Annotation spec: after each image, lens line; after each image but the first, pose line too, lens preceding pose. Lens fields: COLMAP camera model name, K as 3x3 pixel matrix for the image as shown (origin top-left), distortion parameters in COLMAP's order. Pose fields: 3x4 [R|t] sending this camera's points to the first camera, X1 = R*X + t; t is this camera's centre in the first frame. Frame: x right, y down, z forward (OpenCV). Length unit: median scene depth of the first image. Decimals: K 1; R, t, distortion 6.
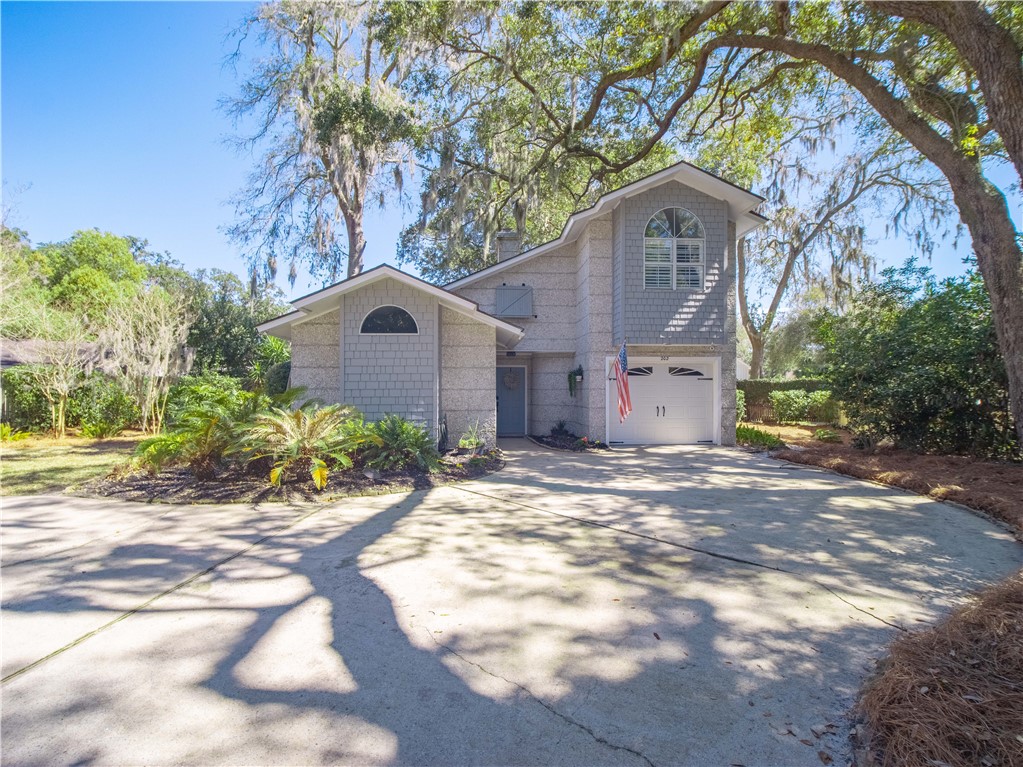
lens RADIAL K [[473.9, 0, 508.9], [0, 473.9, 392.9], [0, 0, 1]] dist [-0.004287, -0.000639]
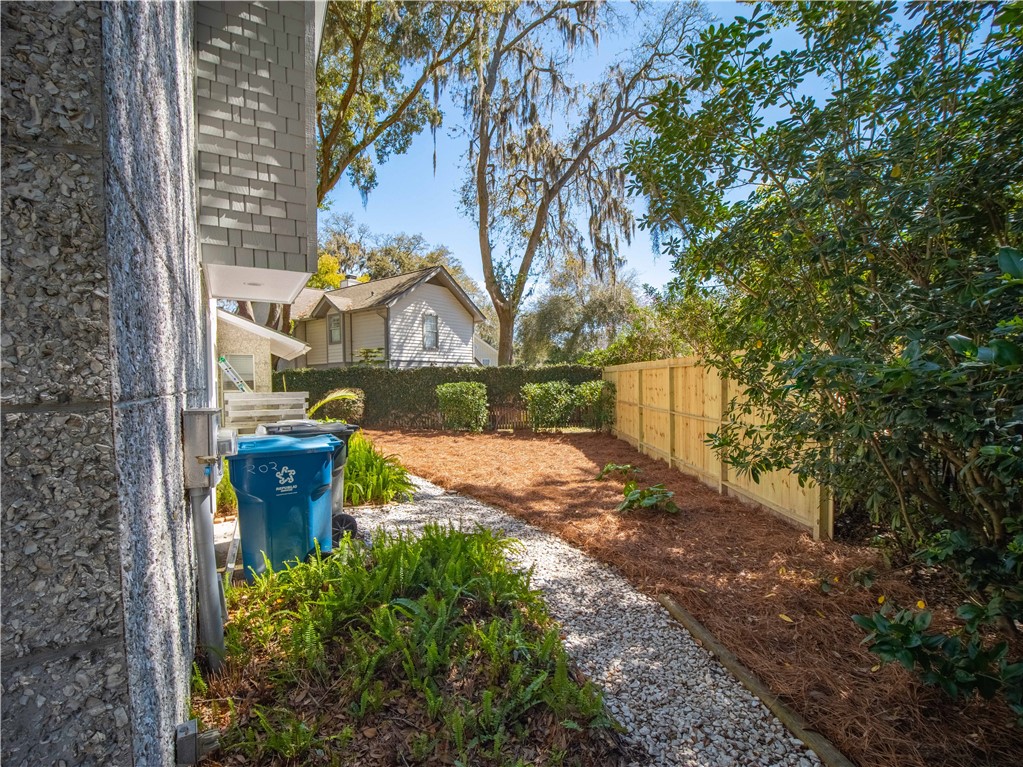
lens RADIAL K [[473.9, 0, 512.4], [0, 473.9, 383.8], [0, 0, 1]] dist [-0.004287, -0.000639]
pose [[0.885249, -0.013559, 0.464920, 0.209732], [0.013620, 0.999902, 0.003227, -0.004758], [-0.464918, 0.003475, 0.885347, 0.379366]]
